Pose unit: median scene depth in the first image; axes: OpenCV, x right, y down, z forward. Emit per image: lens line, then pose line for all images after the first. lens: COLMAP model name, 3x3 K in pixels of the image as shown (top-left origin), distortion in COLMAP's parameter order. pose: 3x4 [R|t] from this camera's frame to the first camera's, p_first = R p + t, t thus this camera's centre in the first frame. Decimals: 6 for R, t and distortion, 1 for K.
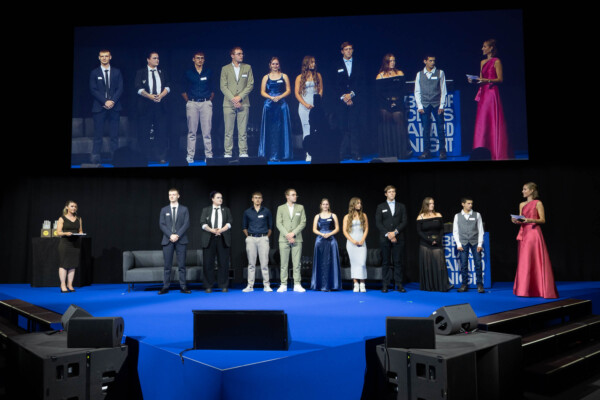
lens RADIAL K [[518.9, 0, 300.0], [0, 518.9, 200.0], [0, 0, 1]] dist [-0.003910, -0.002677]
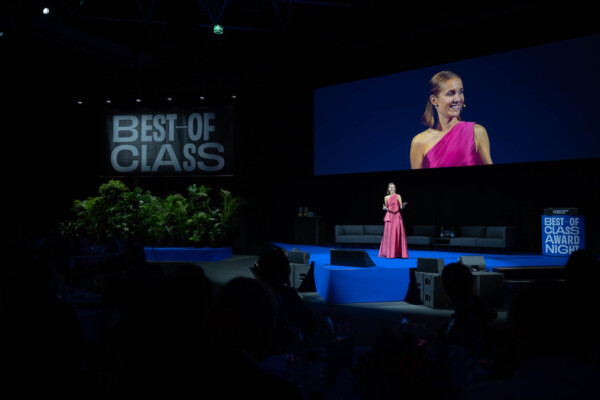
lens RADIAL K [[470.0, 0, 300.0], [0, 470.0, 200.0], [0, 0, 1]] dist [-0.002266, 0.000048]
pose [[0.865701, -0.009027, -0.500480, 0.368997], [0.027996, 0.999146, 0.030405, -0.039823], [0.499778, -0.040333, 0.865214, -0.451571]]
